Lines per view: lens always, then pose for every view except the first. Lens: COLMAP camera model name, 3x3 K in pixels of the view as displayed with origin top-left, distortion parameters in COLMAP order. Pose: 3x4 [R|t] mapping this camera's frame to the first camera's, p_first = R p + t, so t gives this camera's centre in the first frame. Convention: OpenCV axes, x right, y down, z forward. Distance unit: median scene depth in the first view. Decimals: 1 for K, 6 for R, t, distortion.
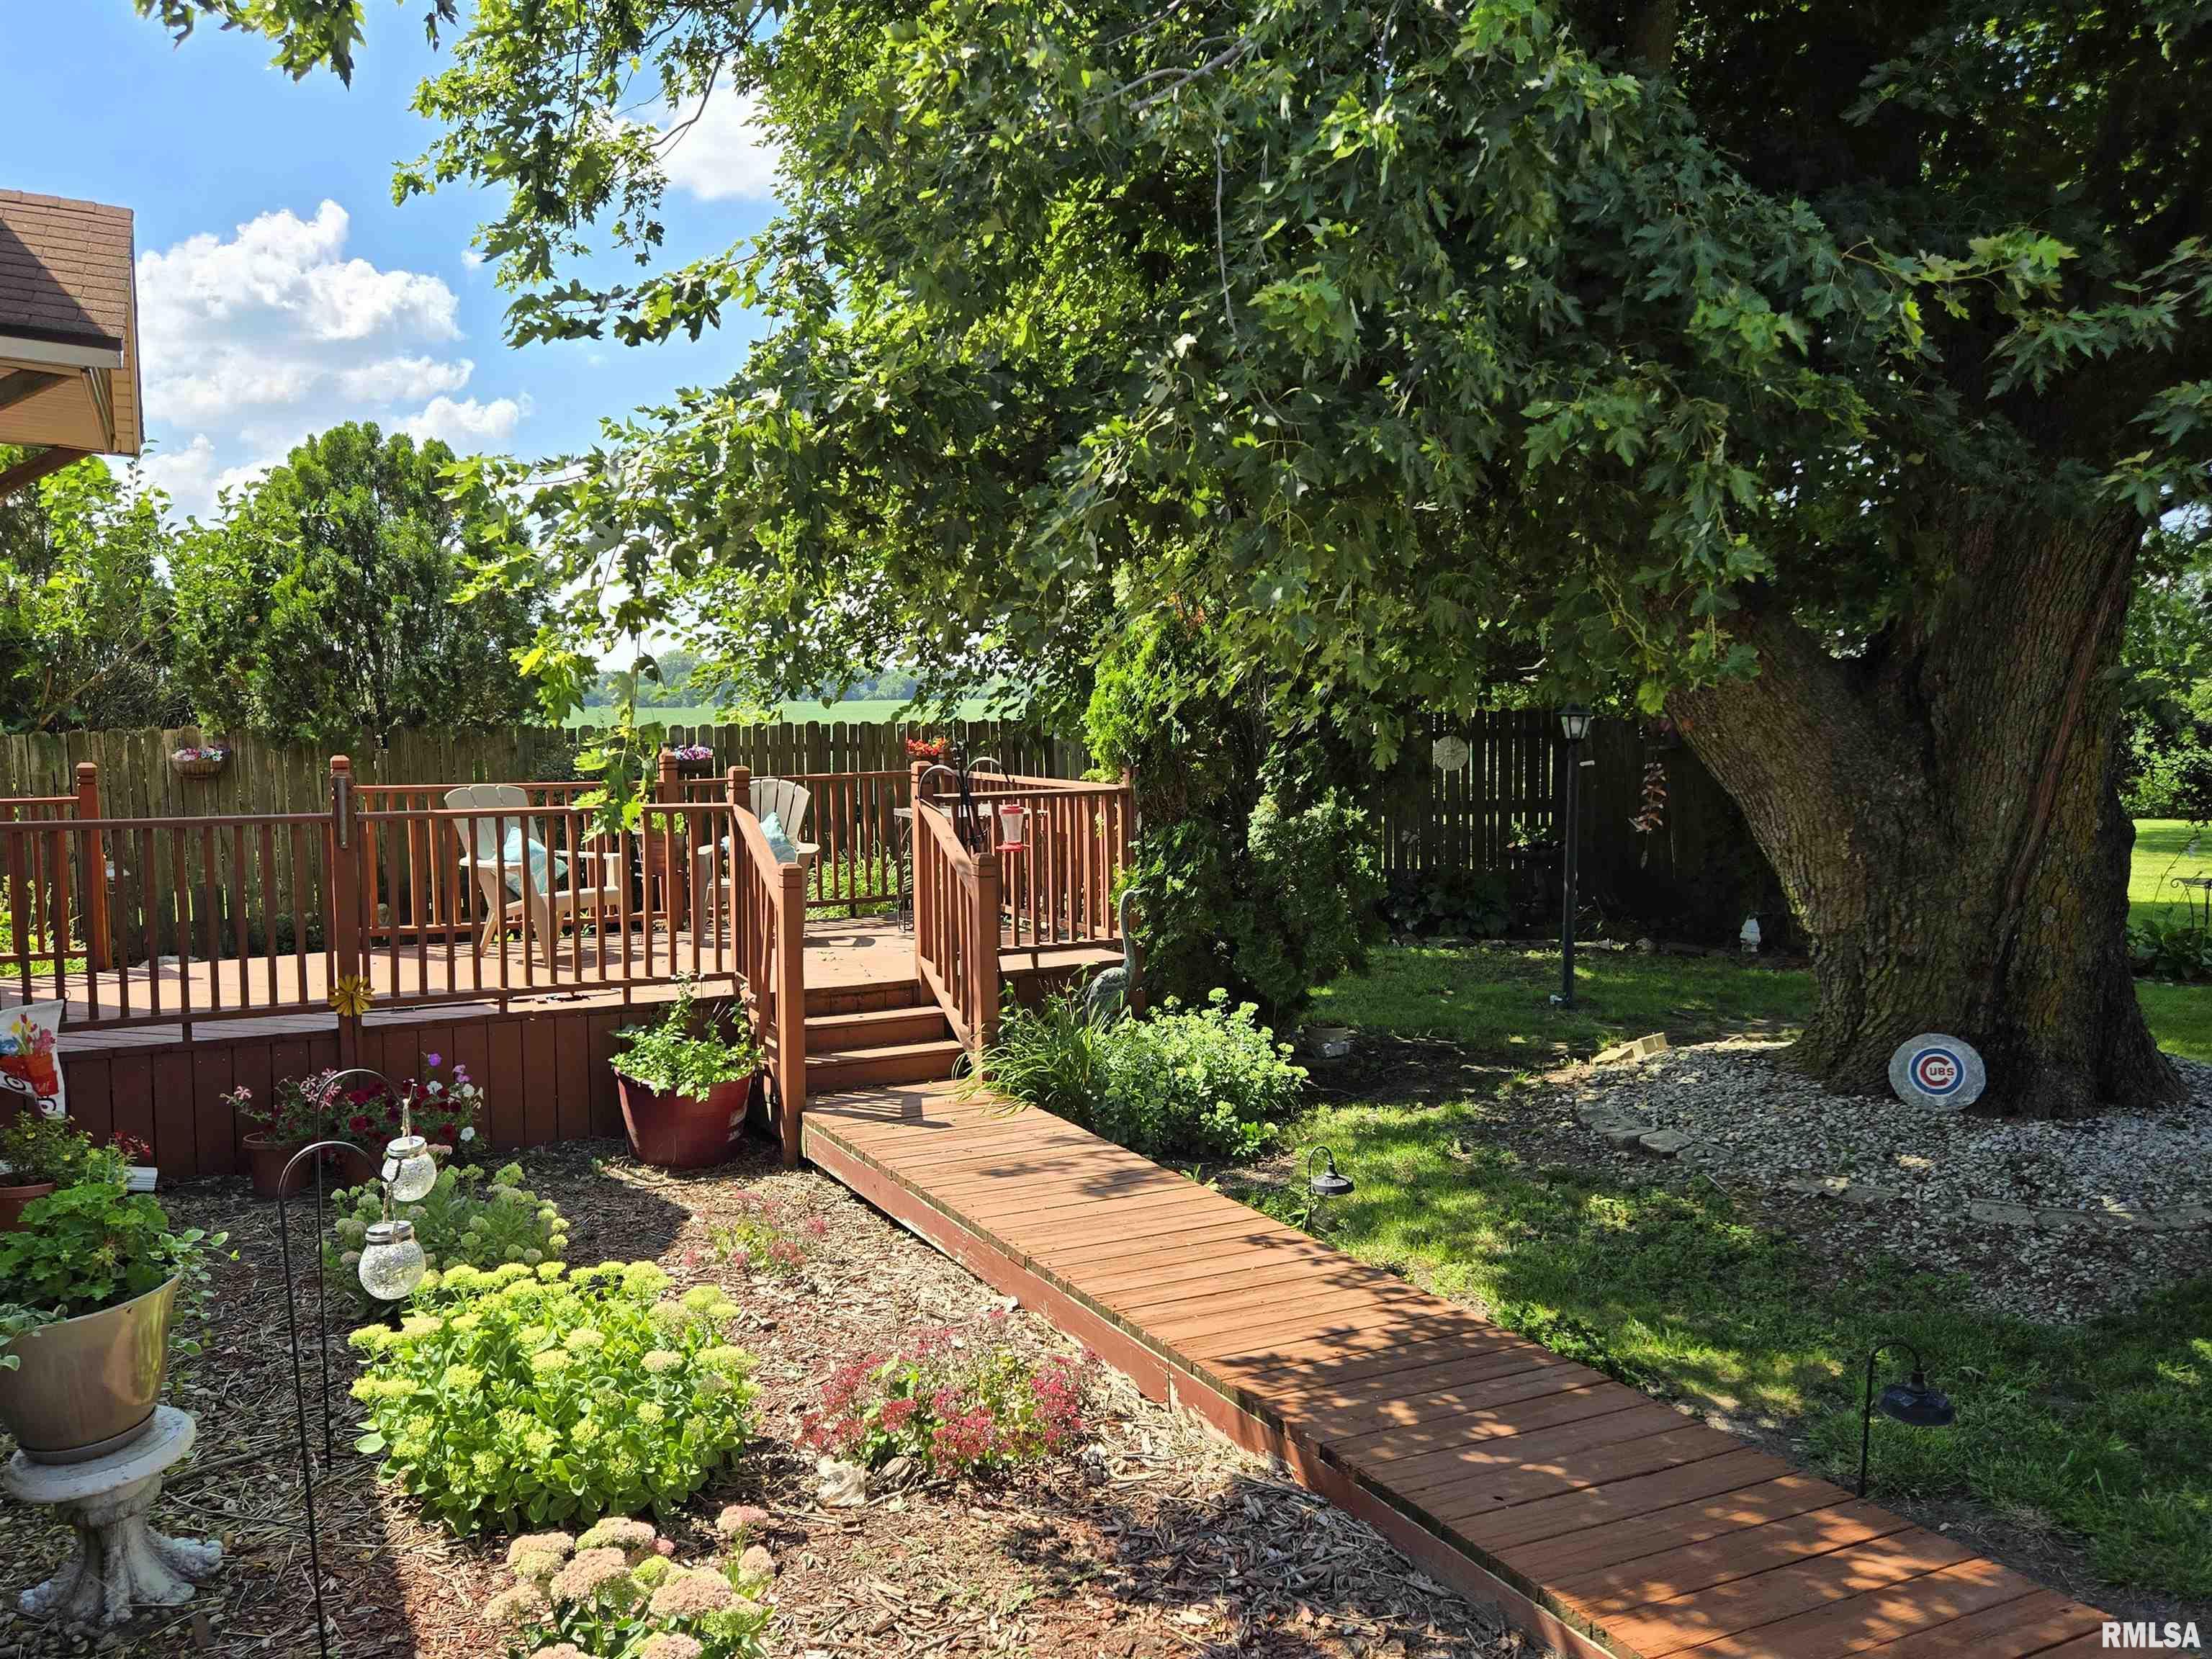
lens RADIAL K [[1736.0, 0, 1124.5], [0, 1736.0, 830.9], [0, 0, 1]] dist [0.072053, -0.048014]
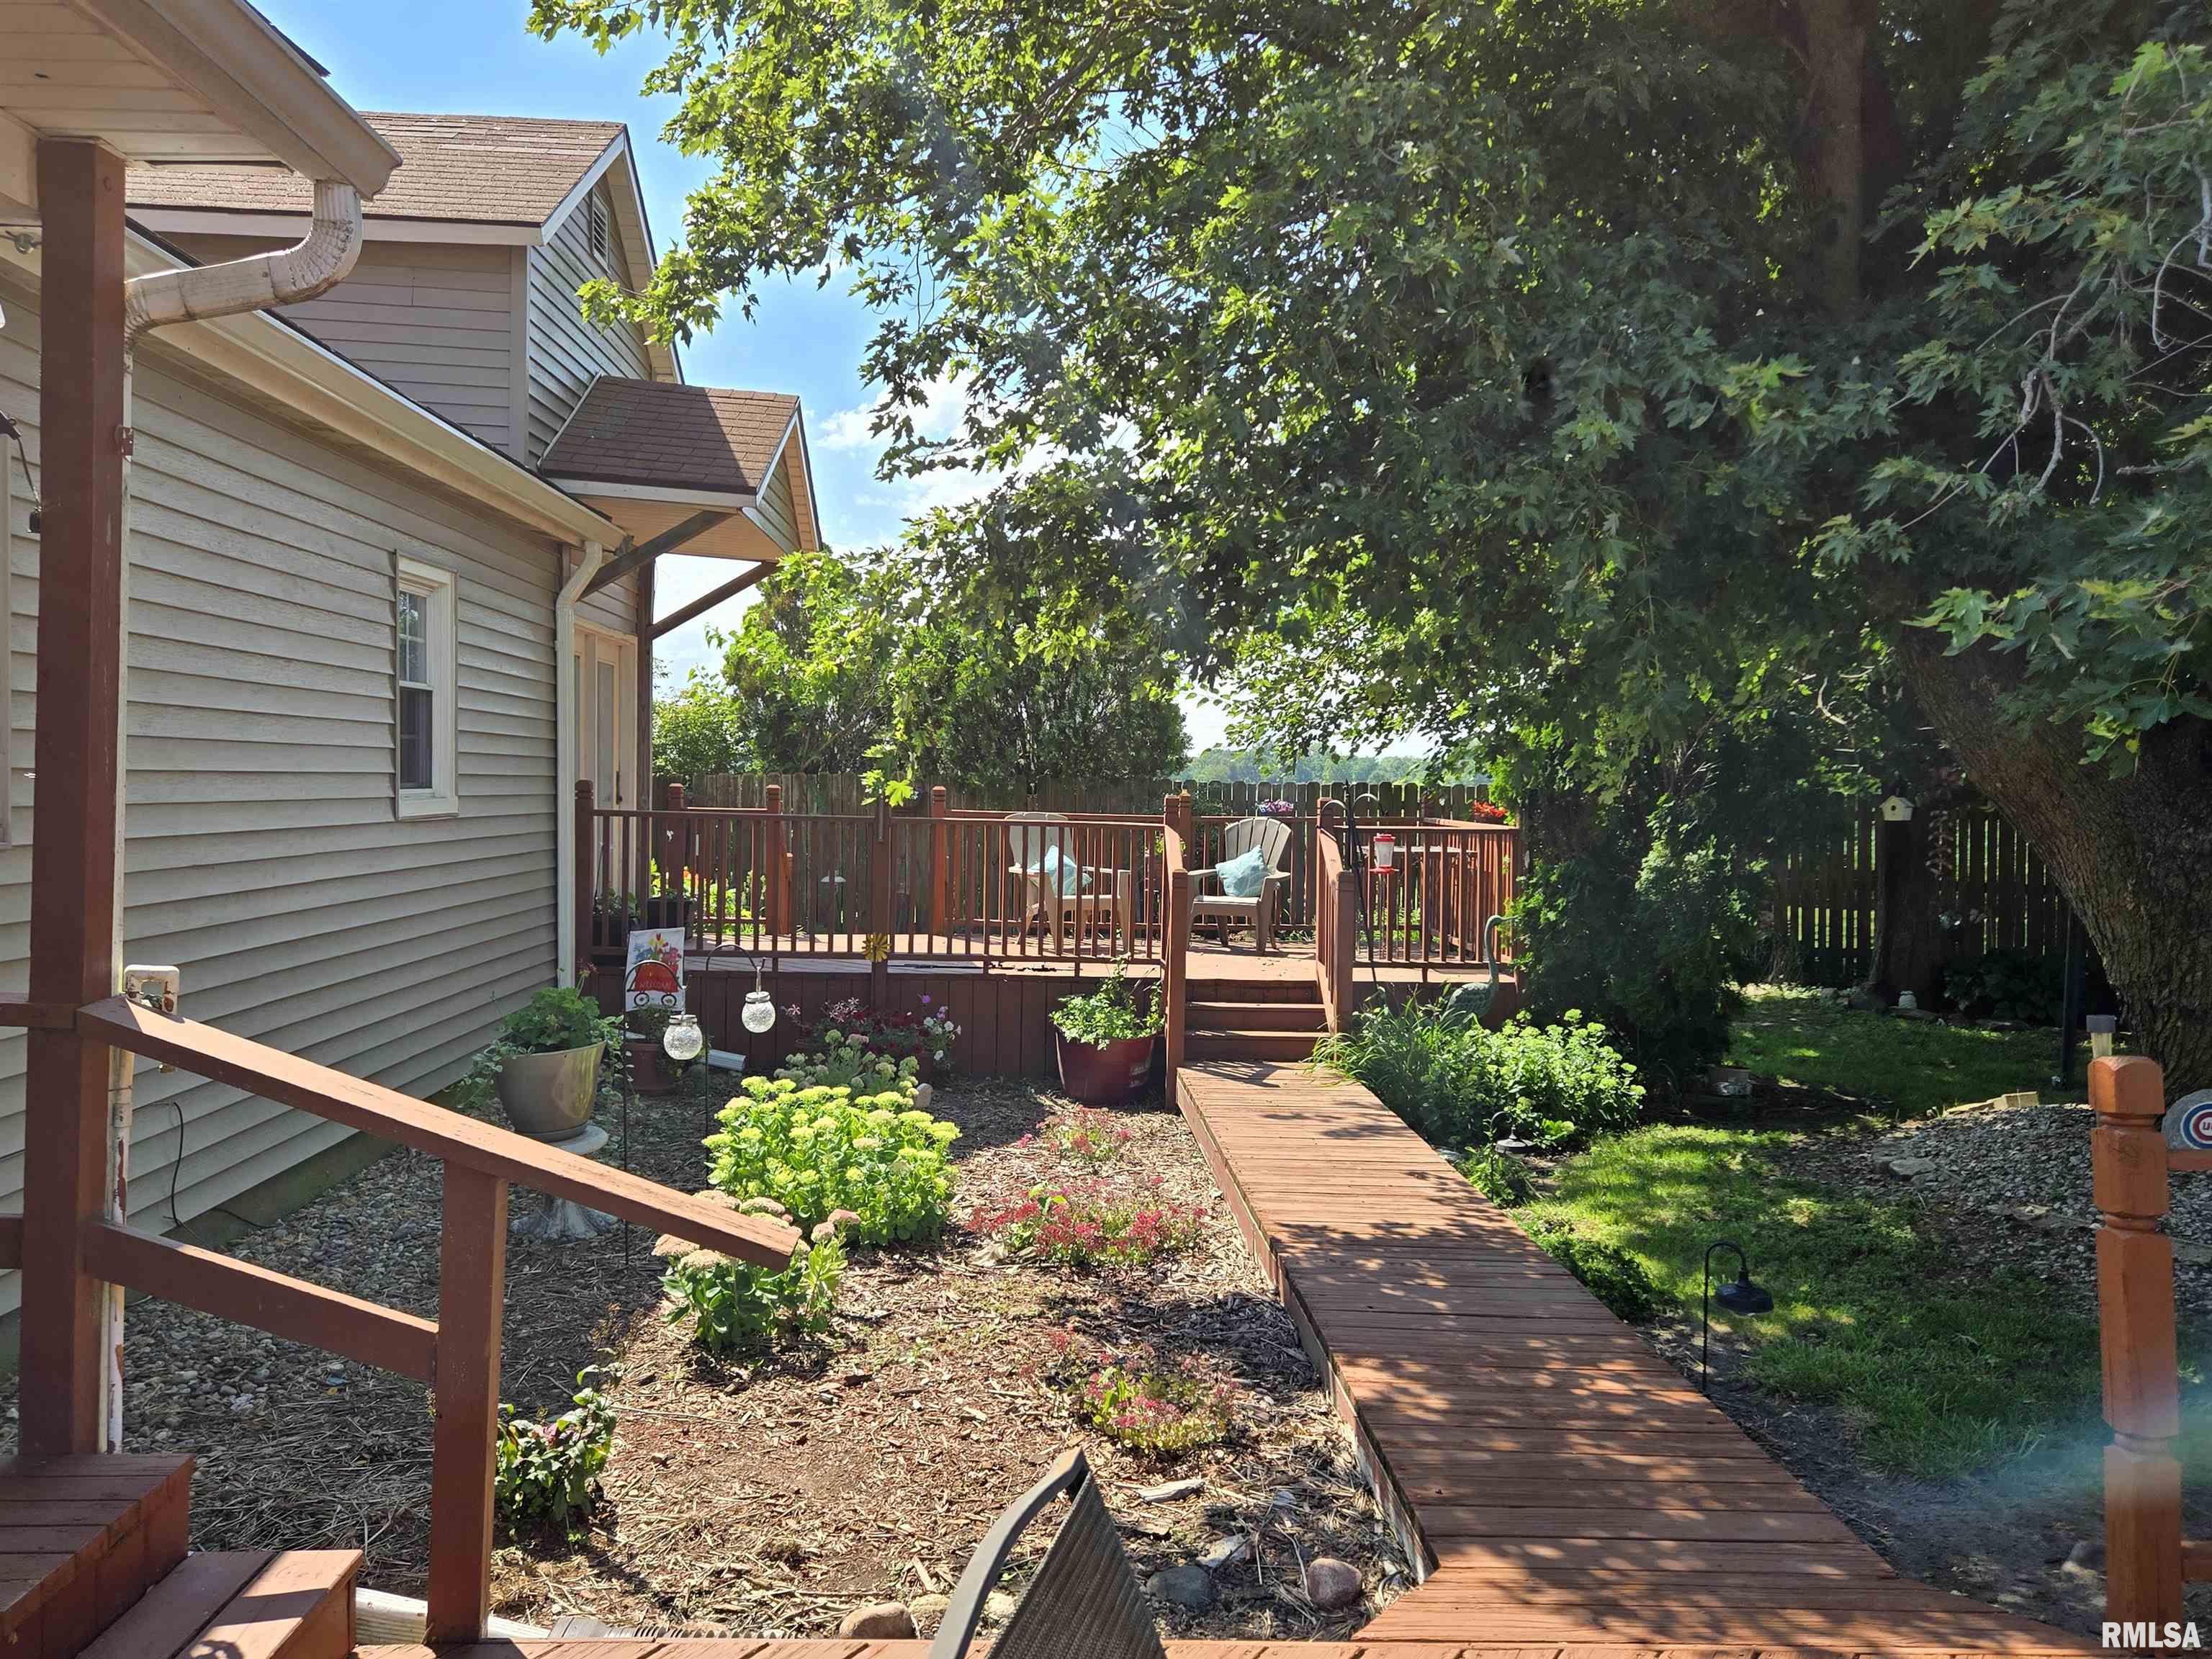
lens RADIAL K [[1628.8, 0, 1091.2], [0, 1628.8, 816.0], [0, 0, 1]] dist [0.080905, -0.063759]
pose [[0.913036, 0.036350, -0.406255, 0.266886], [-0.057370, 0.997564, -0.039676, 0.036562], [0.403824, 0.059533, 0.912898, -0.125087]]
